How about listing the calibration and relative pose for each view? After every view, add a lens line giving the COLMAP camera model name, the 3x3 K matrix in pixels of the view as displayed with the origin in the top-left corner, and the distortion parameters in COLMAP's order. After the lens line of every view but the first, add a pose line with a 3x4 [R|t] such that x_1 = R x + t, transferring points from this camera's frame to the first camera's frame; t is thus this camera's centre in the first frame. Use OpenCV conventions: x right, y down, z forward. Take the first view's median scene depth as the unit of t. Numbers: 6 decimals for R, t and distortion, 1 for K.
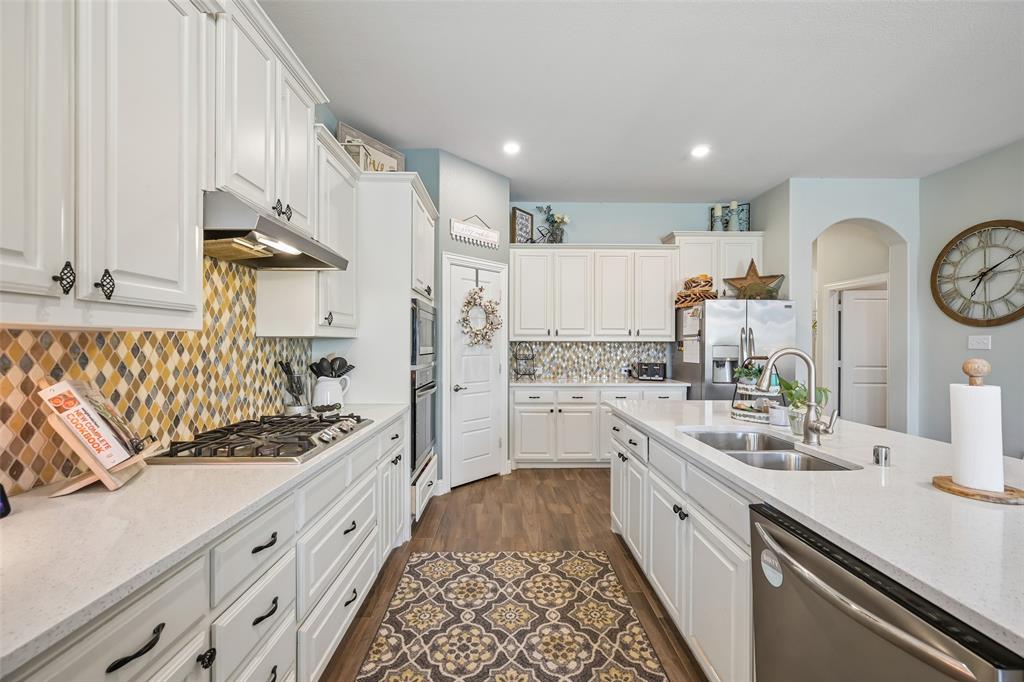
lens RADIAL K [[405.9, 0, 513.5], [0, 405.9, 344.3], [0, 0, 1]] dist [-0.000030, -0.000093]
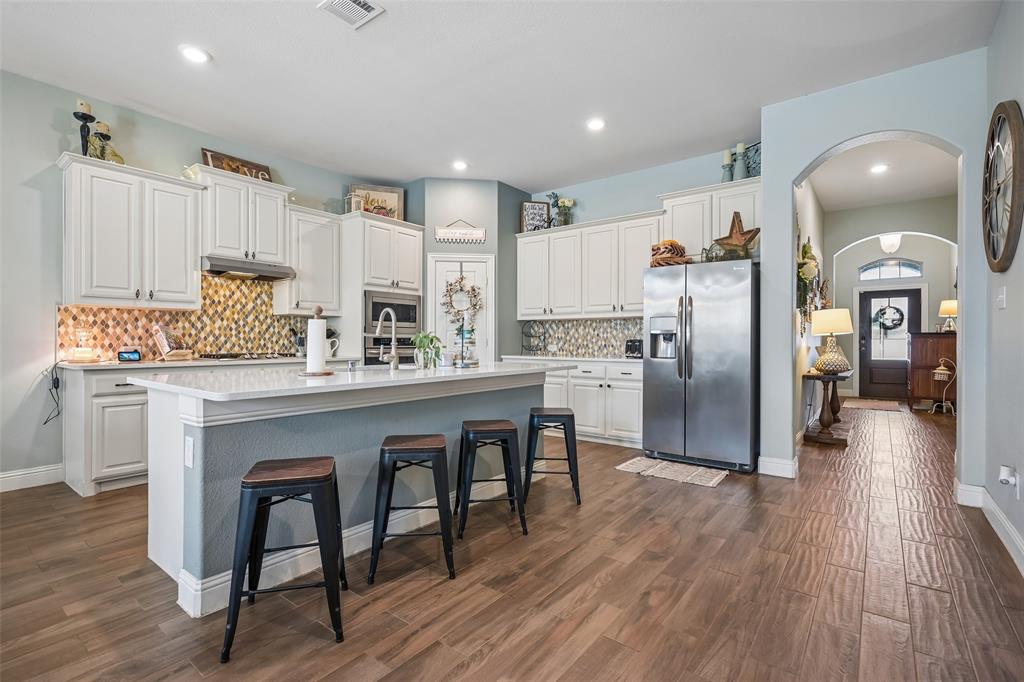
lens RADIAL K [[472.3, 0, 512.0], [0, 472.3, 340.0], [0, 0, 1]] dist [-0.001113, 0.000011]
pose [[0.779030, -0.000947, -0.626987, 1.835059], [-0.000043, 0.999999, -0.001565, 0.113372], [0.626987, 0.001246, 0.779029, -0.082700]]
